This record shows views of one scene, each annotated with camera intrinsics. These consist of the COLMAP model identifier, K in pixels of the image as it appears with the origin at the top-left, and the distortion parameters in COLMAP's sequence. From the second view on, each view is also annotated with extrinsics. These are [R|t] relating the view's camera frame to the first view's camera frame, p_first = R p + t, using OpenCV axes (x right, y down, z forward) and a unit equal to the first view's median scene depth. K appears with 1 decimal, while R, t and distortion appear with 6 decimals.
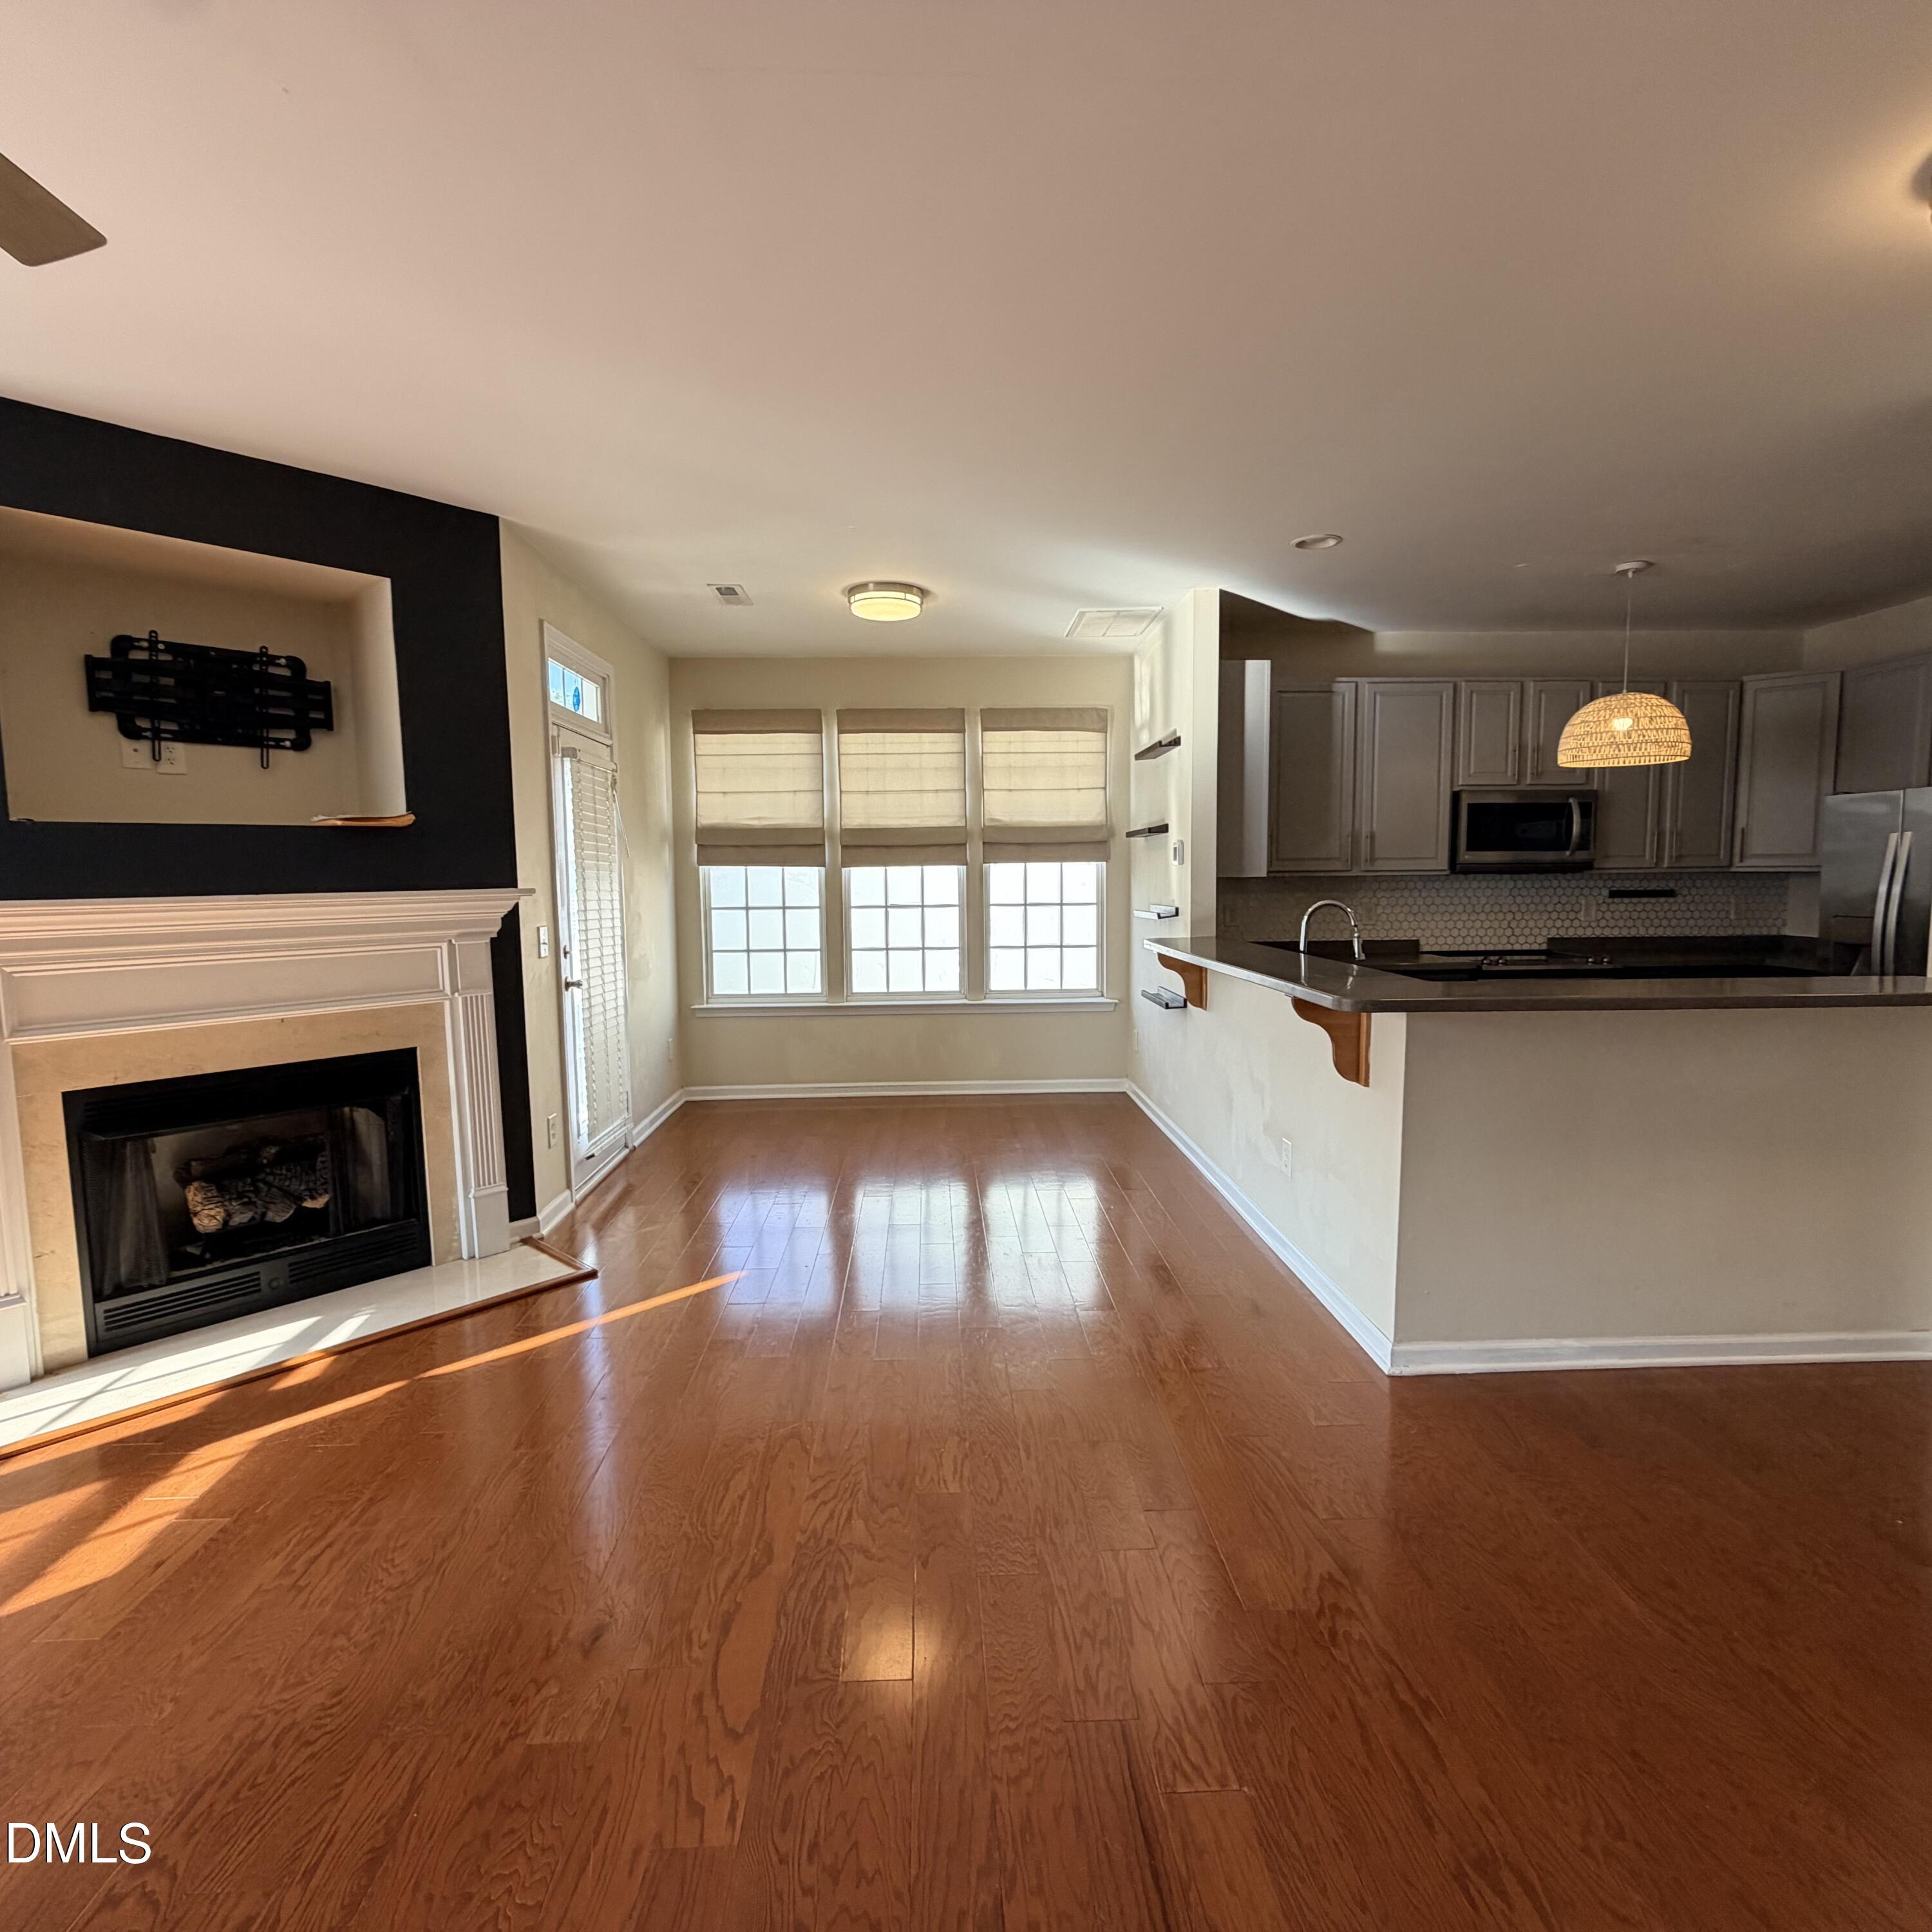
lens RADIAL K [[1022.9, 0, 966.0], [0, 1022.9, 966.0], [0, 0, 1]] dist [-0.000991, 0.001025]
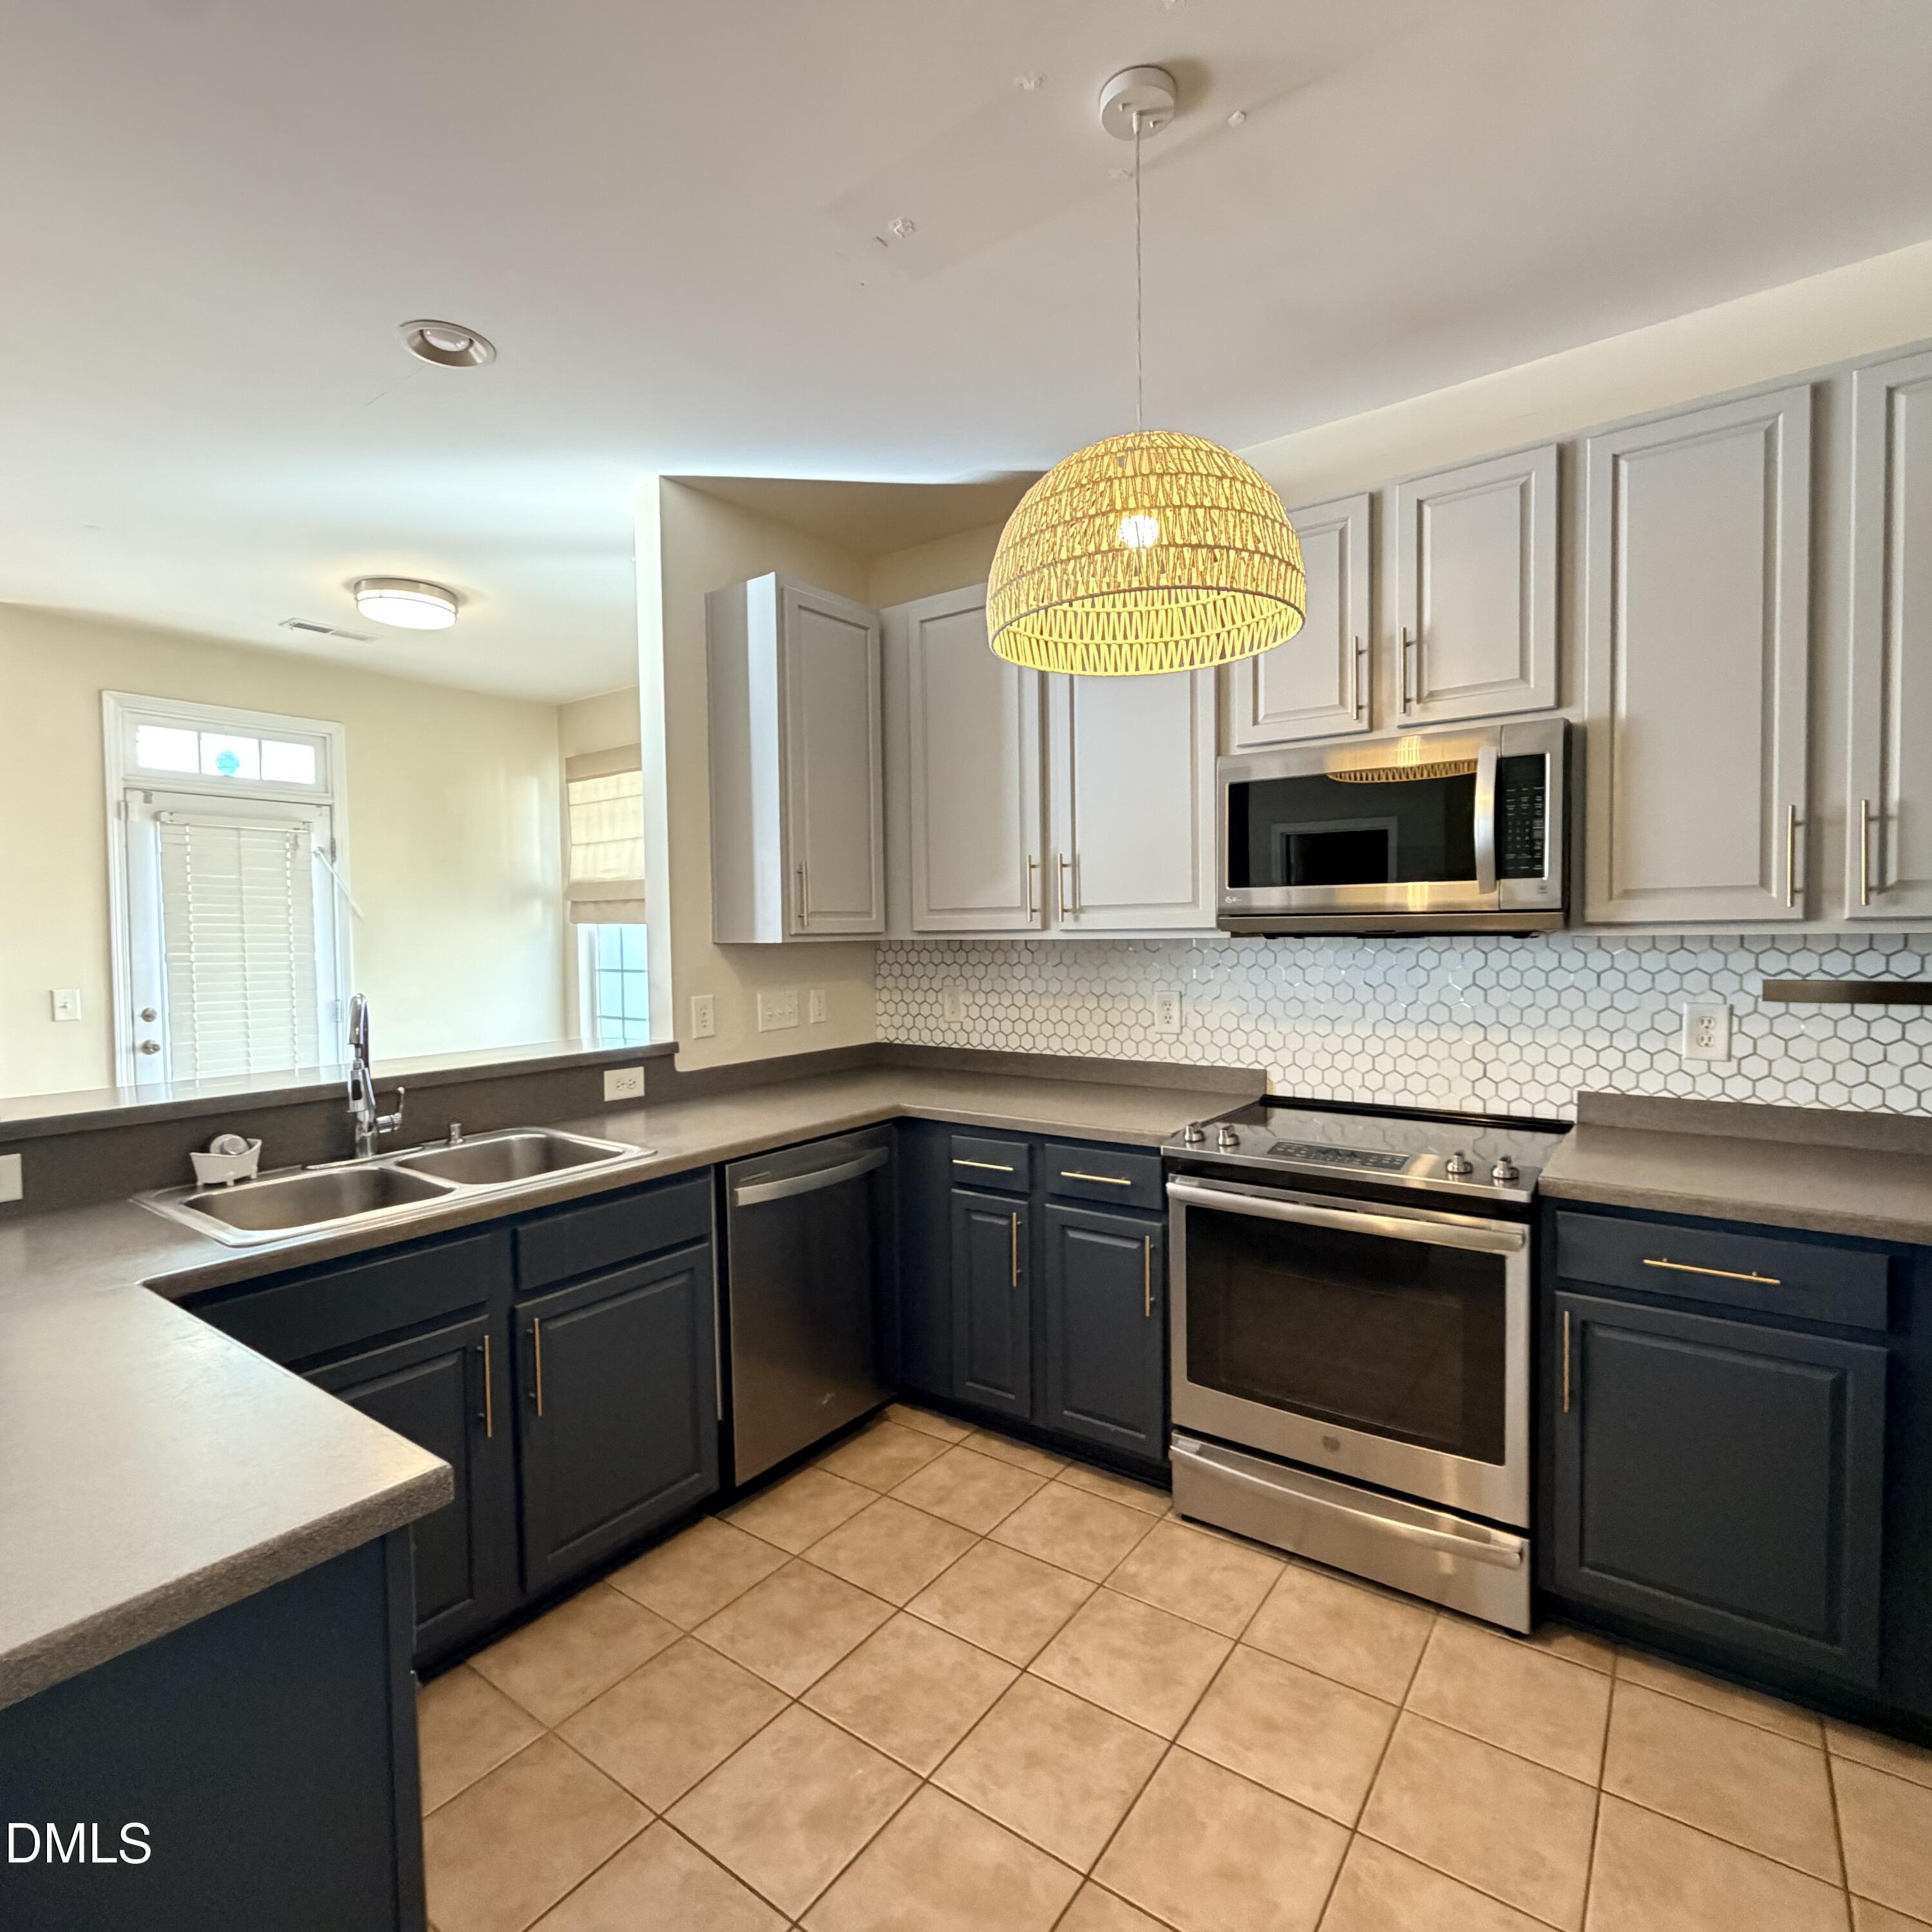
lens RADIAL K [[1022.9, 0, 966.0], [0, 1022.9, 966.0], [0, 0, 1]] dist [-0.000991, 0.001025]
pose [[0.781877, 0.021382, -0.623066, 0.632023], [-0.049269, 0.998405, -0.027564, -0.054748], [0.621483, 0.052249, 0.781684, 0.526730]]
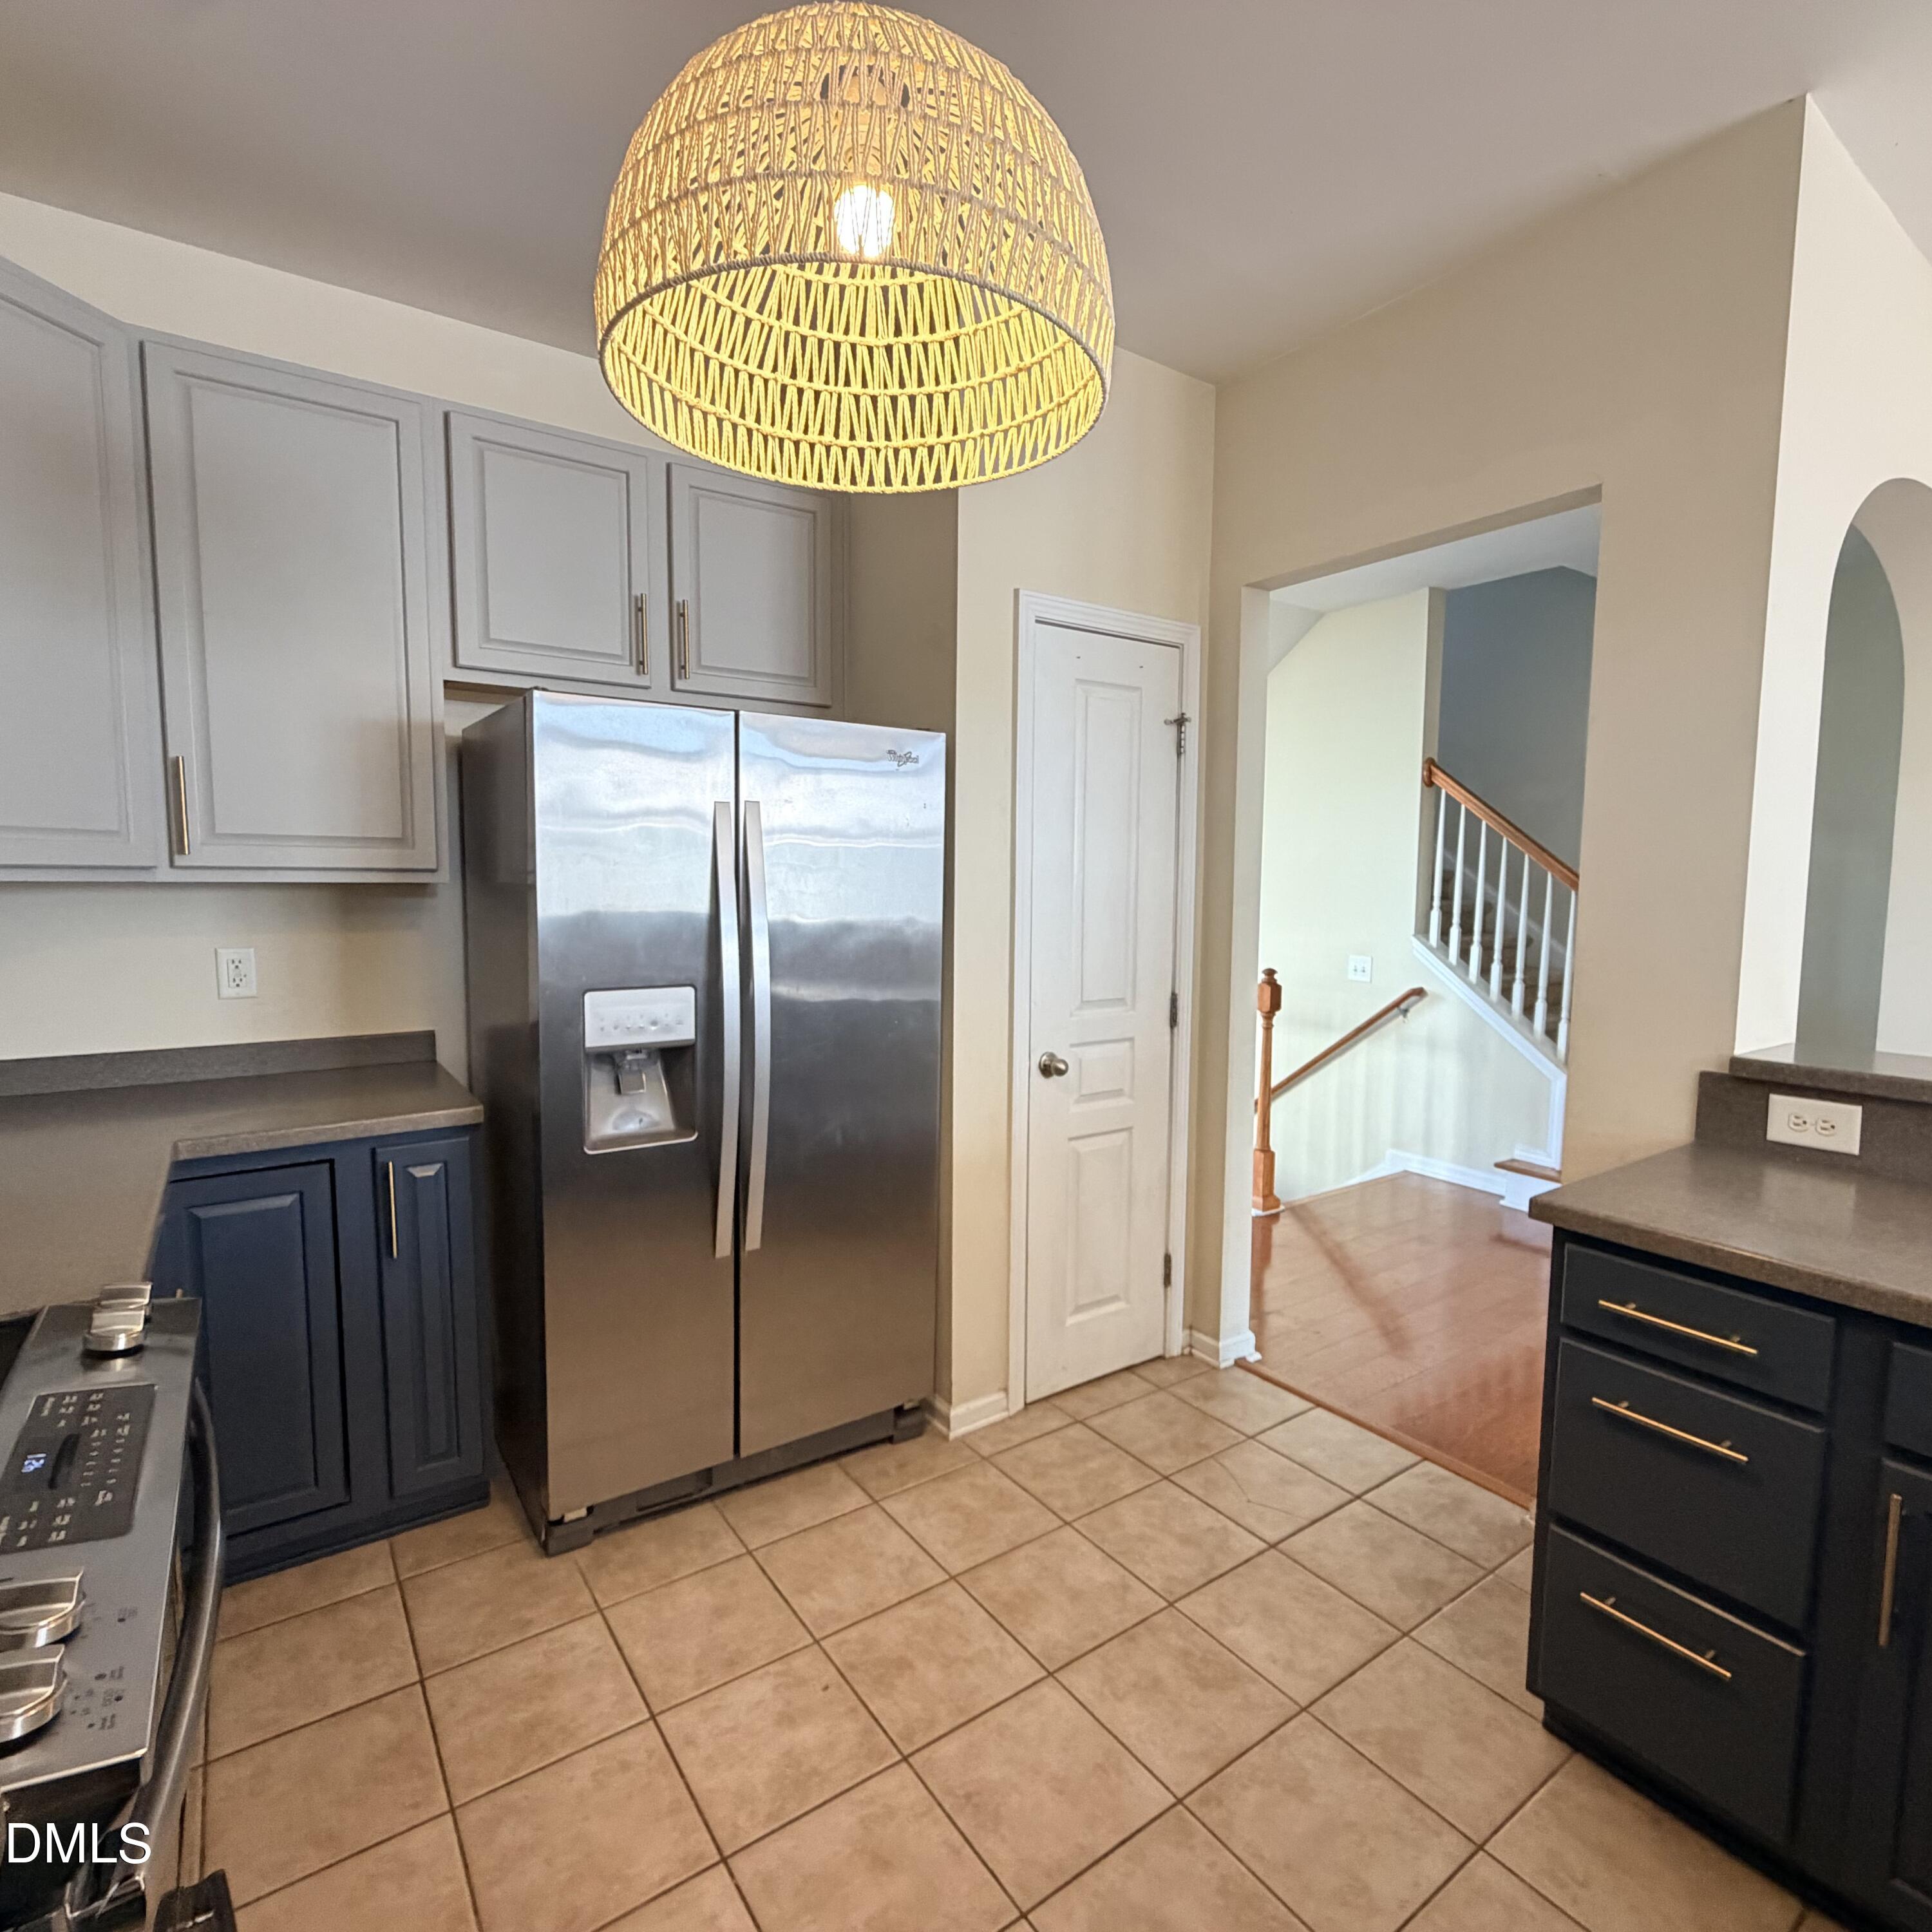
lens RADIAL K [[1022.9, 0, 966.0], [0, 1022.9, 966.0], [0, 0, 1]] dist [-0.000991, 0.001025]
pose [[-0.539014, -0.068775, 0.839484, 0.328783], [0.071185, 0.989376, 0.126761, -0.080196], [-0.839283, 0.128084, -0.528392, 0.862733]]
